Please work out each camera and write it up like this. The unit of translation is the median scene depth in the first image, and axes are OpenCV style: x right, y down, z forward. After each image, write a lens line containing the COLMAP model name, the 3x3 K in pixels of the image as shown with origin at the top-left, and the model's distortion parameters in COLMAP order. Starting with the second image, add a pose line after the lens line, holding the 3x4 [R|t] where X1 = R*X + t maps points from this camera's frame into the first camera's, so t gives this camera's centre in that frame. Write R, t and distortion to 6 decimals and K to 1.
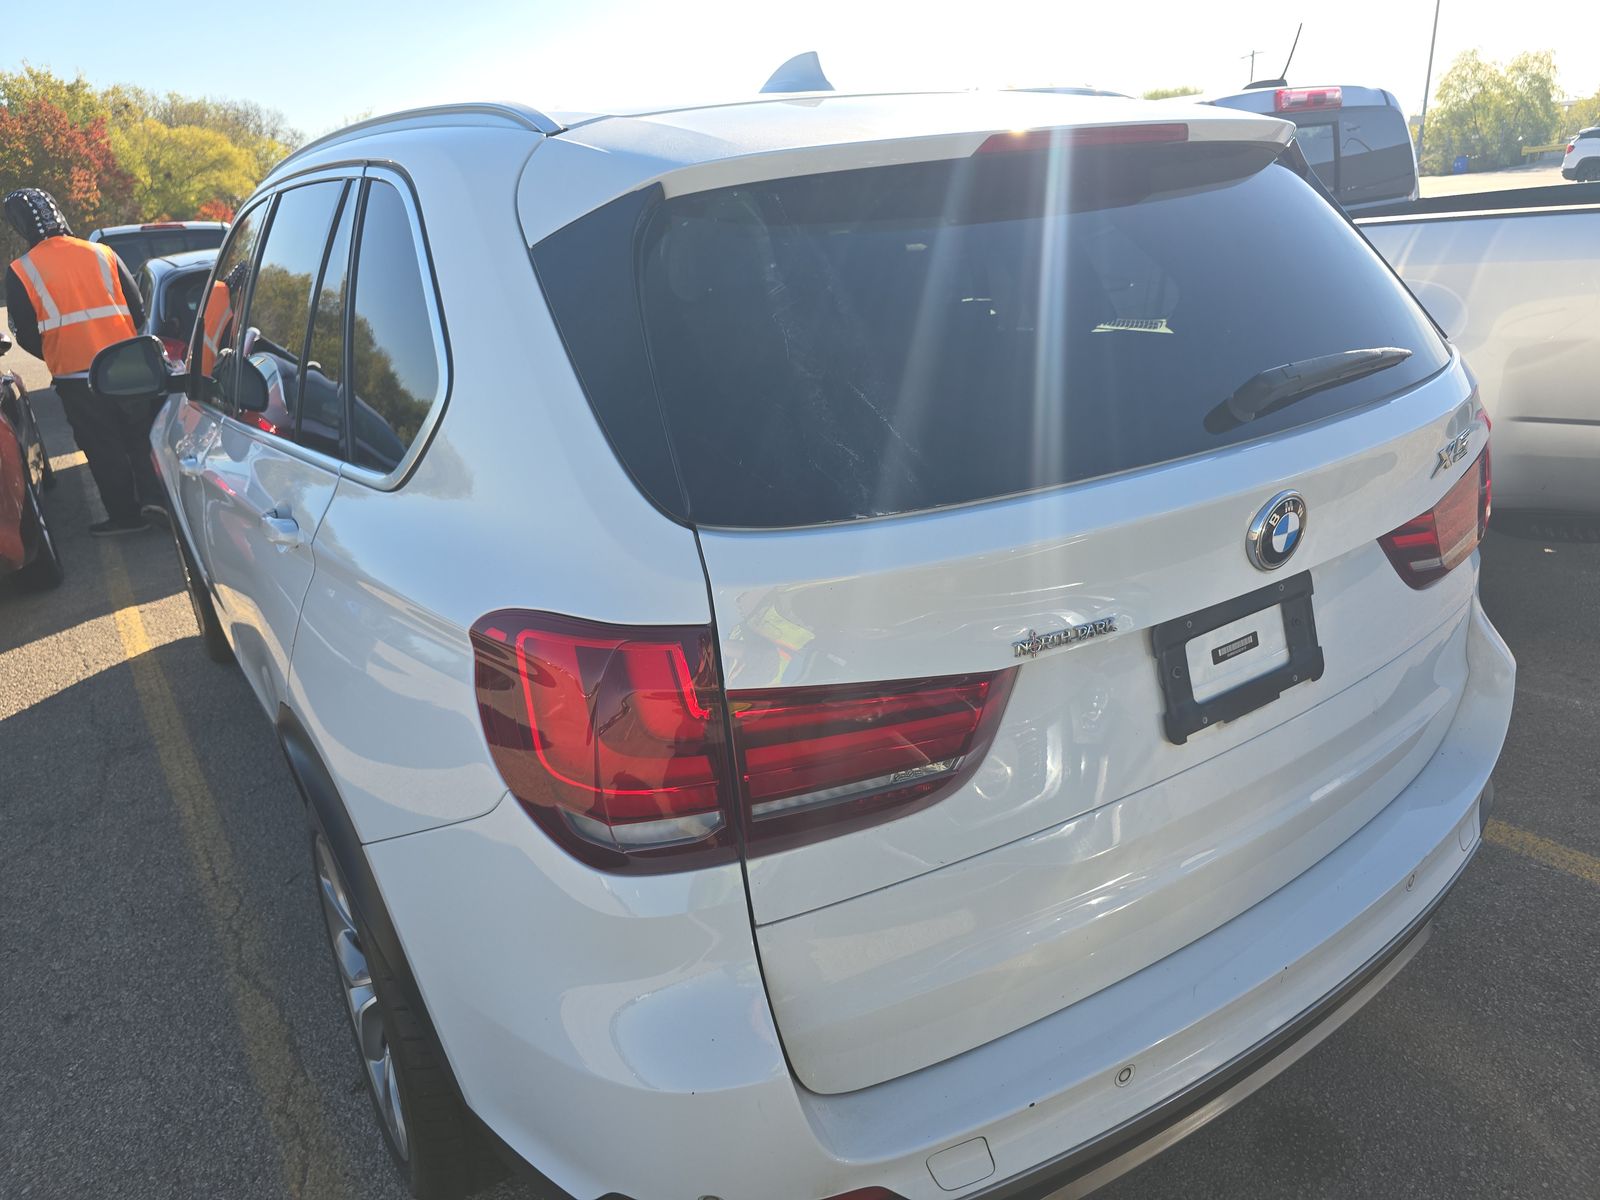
lens RADIAL K [[1069.2, 0, 807.5], [0, 1069.2, 593.7], [0, 0, 1]] dist [0.057931, -0.056529]
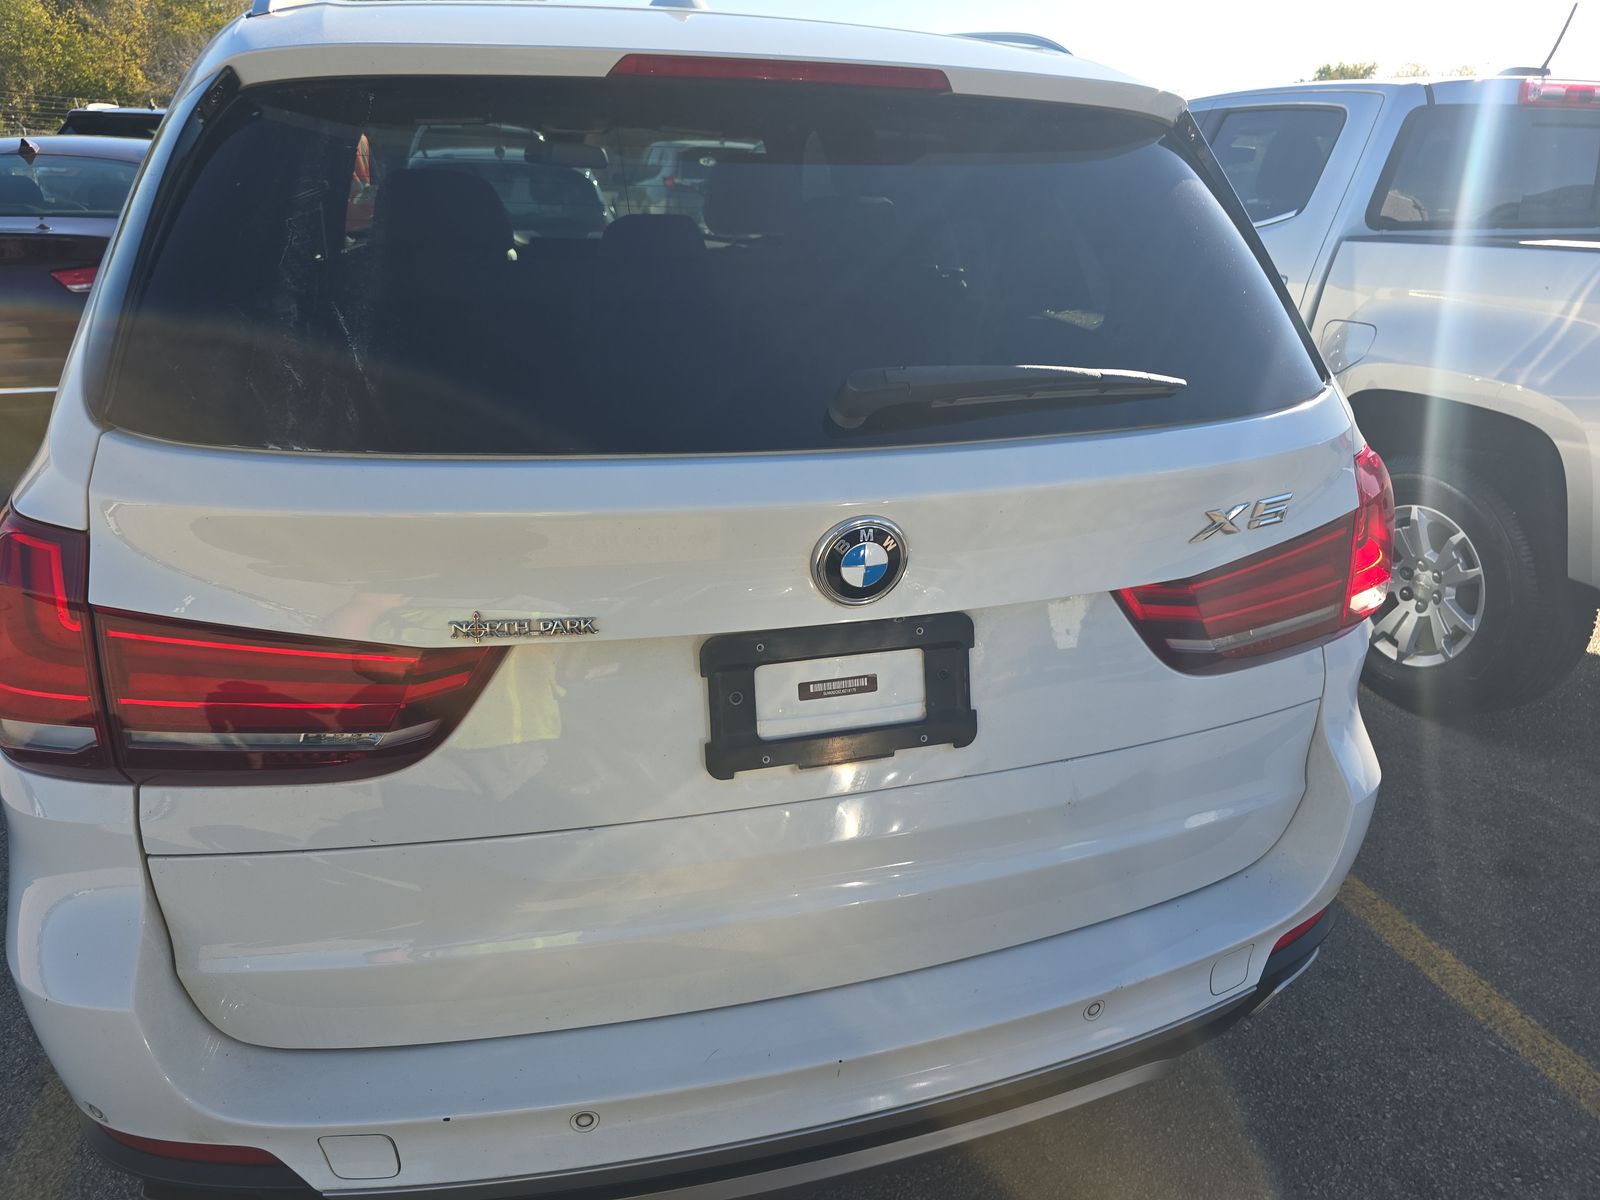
lens RADIAL K [[1050.8, 0, 804.2], [0, 1050.8, 588.5], [0, 0, 1]] dist [0.068450, -0.058807]
pose [[0.953094, 0.199183, -0.227898, 0.556379], [-0.189689, 0.979817, 0.063059, -0.076755], [0.235859, -0.016871, 0.971641, 0.177469]]
